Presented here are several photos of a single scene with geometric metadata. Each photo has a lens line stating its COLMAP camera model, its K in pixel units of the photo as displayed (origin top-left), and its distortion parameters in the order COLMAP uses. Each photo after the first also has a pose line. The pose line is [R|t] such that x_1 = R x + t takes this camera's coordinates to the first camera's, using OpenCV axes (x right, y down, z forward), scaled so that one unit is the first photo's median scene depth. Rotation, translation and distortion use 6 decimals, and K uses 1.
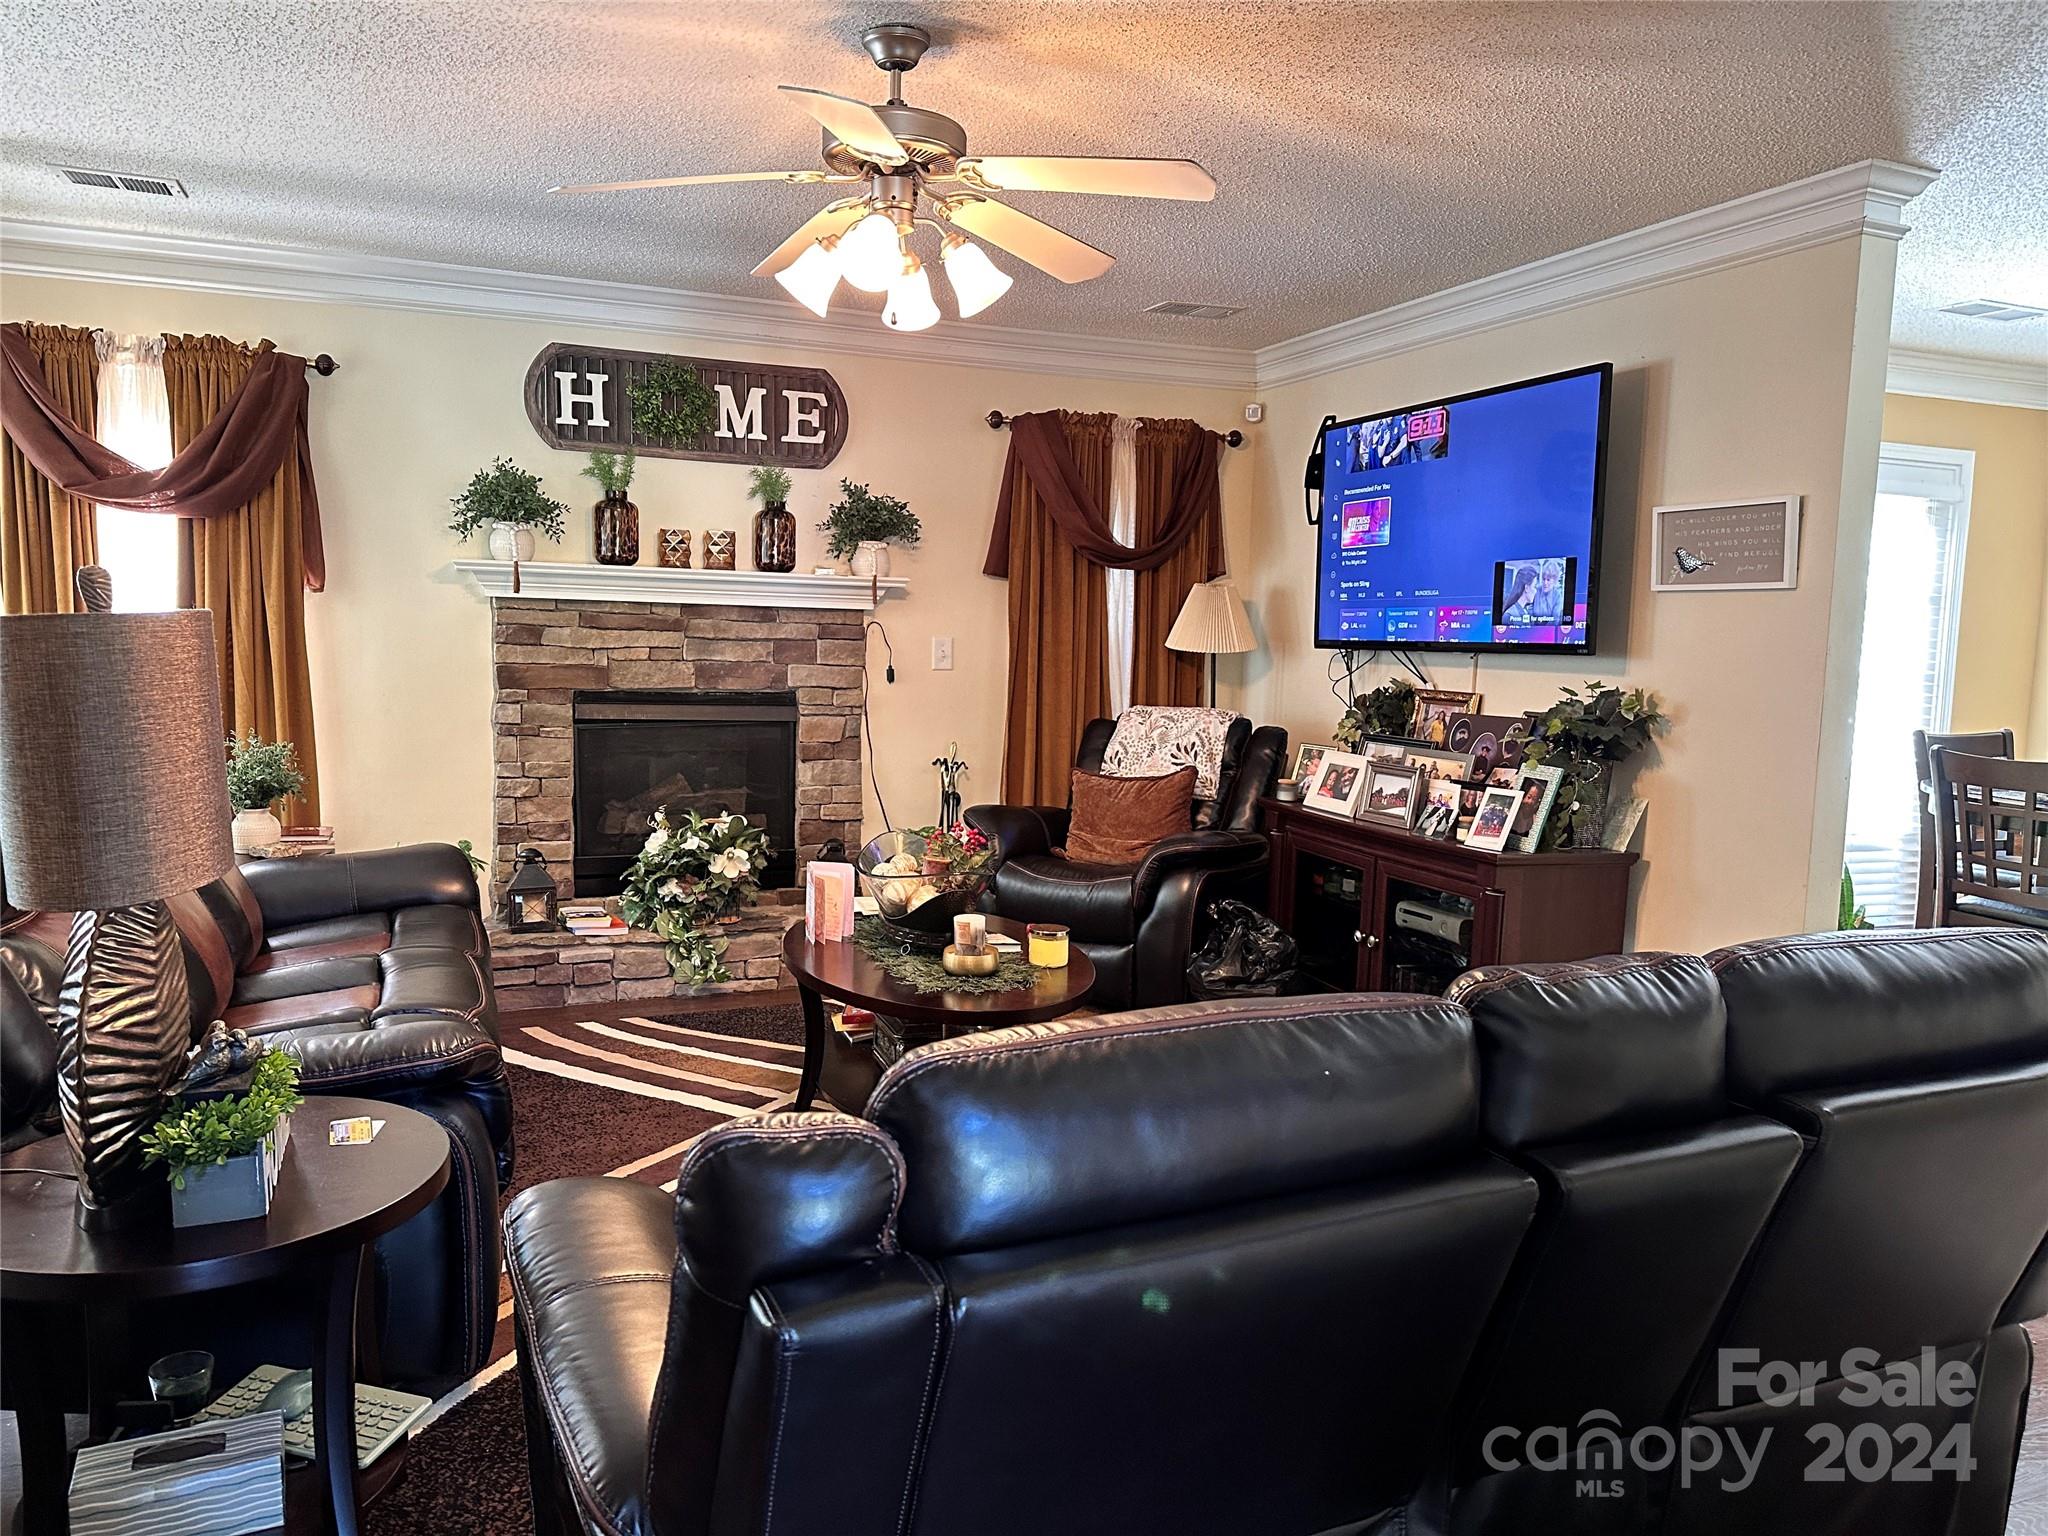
lens RADIAL K [[1431.0, 0, 1031.5], [0, 1431.0, 777.9], [0, 0, 1]] dist [0.013495, 0.000535]
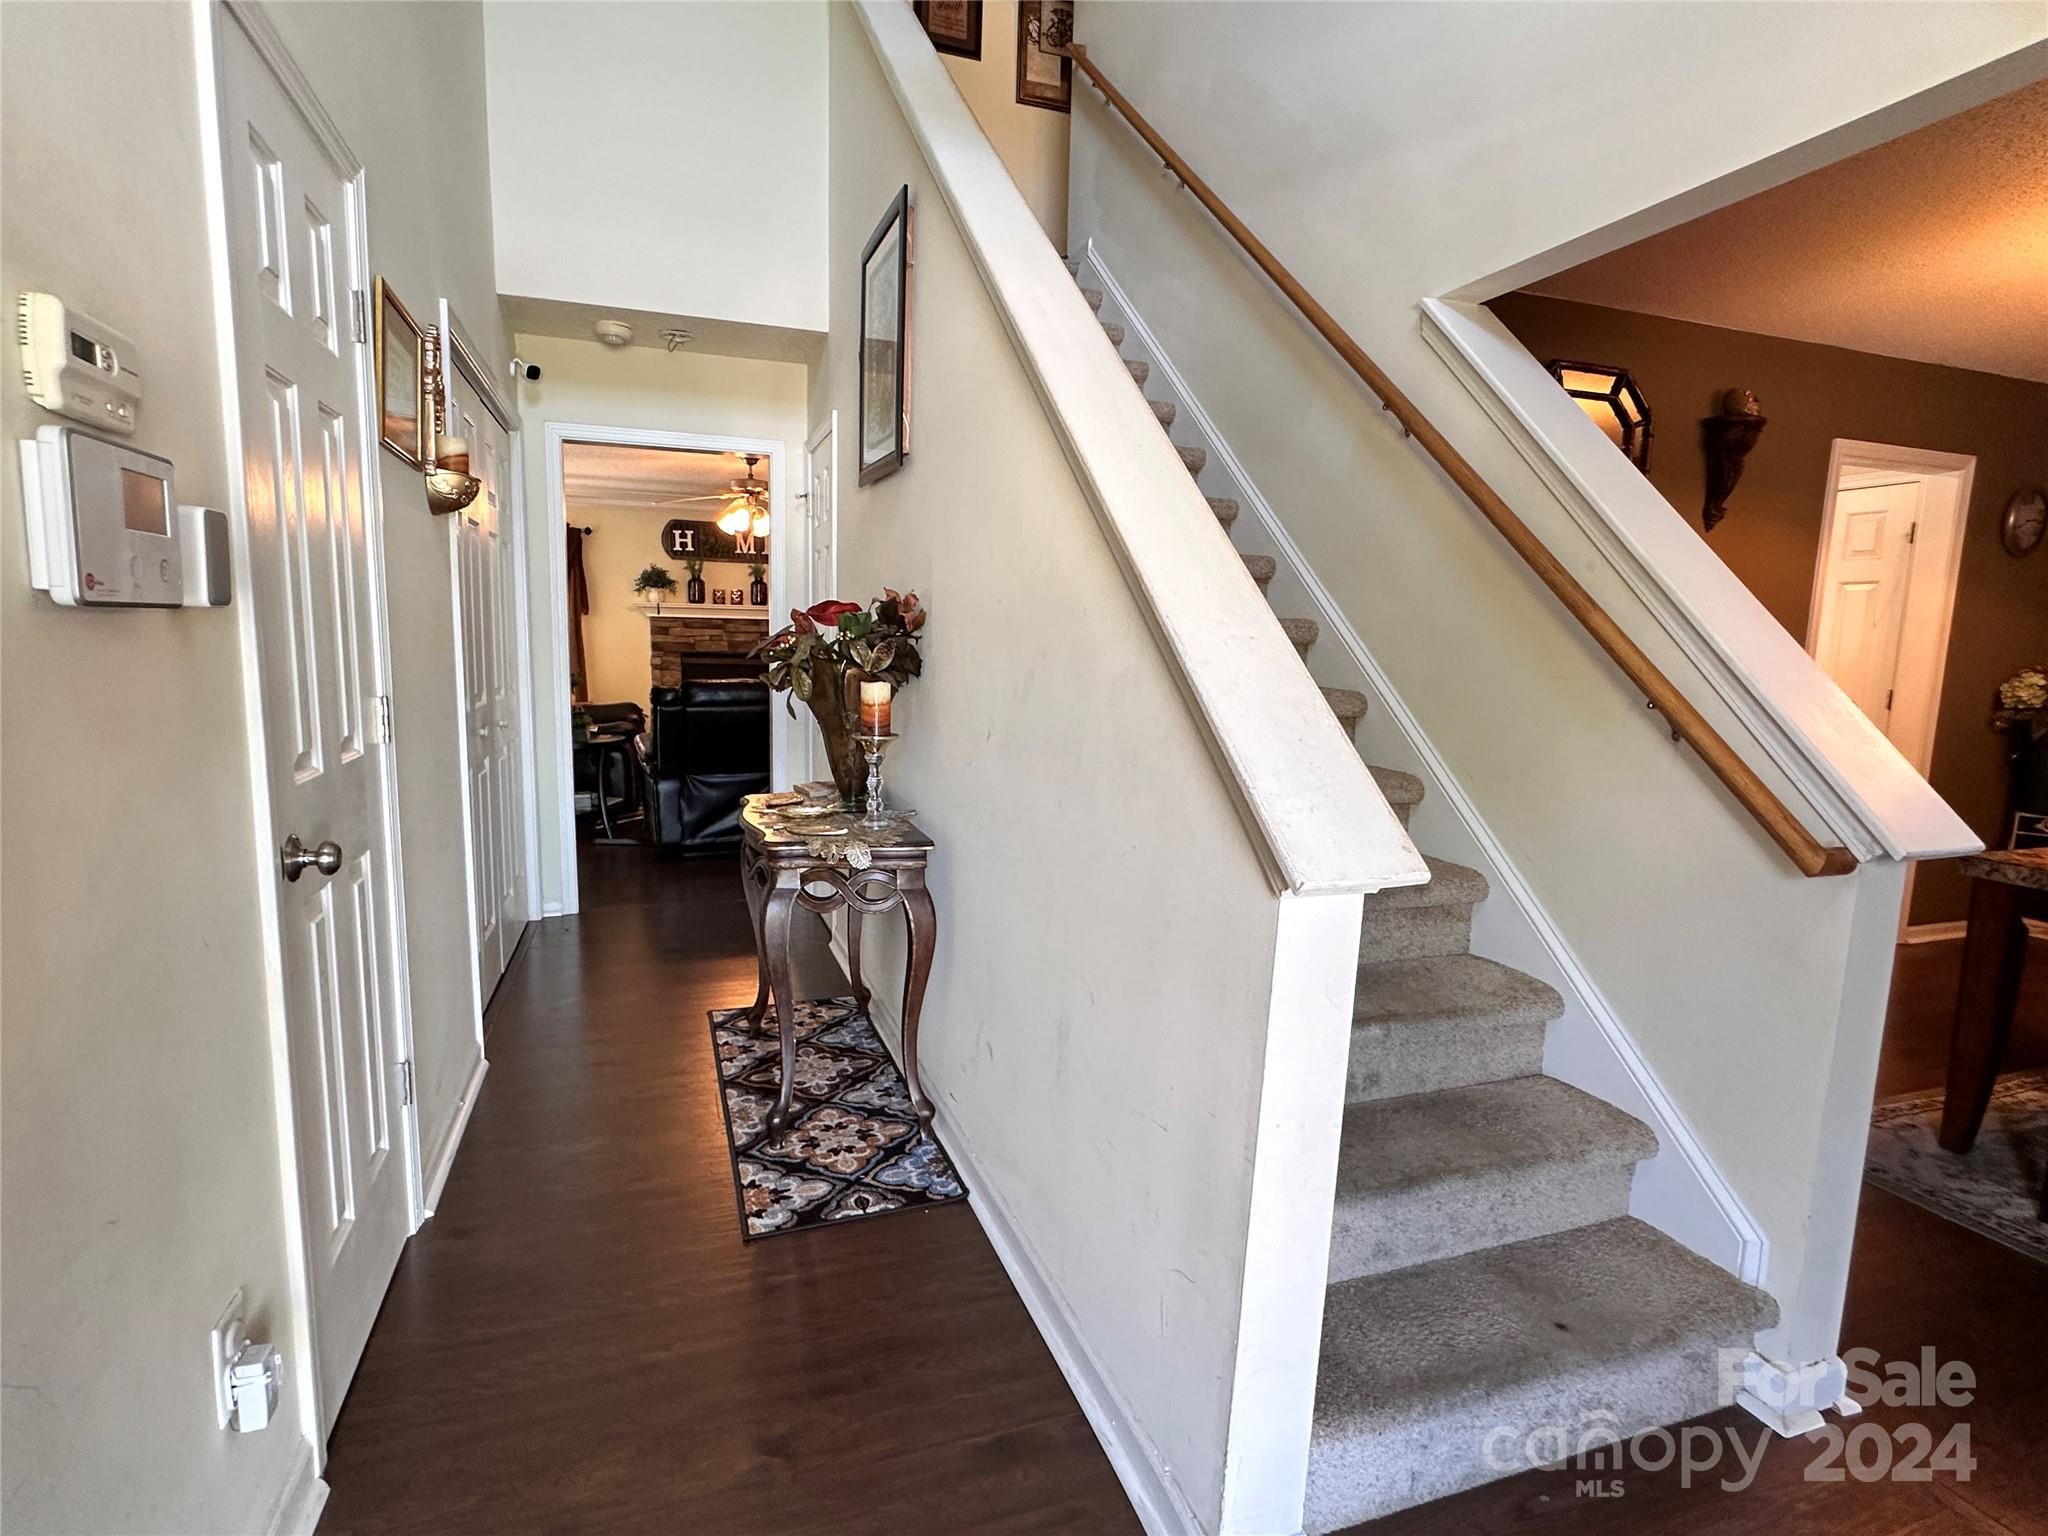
lens RADIAL K [[1030.3, 0, 1016.0], [0, 1030.3, 755.4], [0, 0, 1]] dist [-0.001291, 0.001097]
pose [[0.998513, -0.008539, -0.053845, 0.388504], [0.008397, 0.999961, -0.002870, 0.137578], [0.053868, 0.002414, 0.998545, -0.837938]]
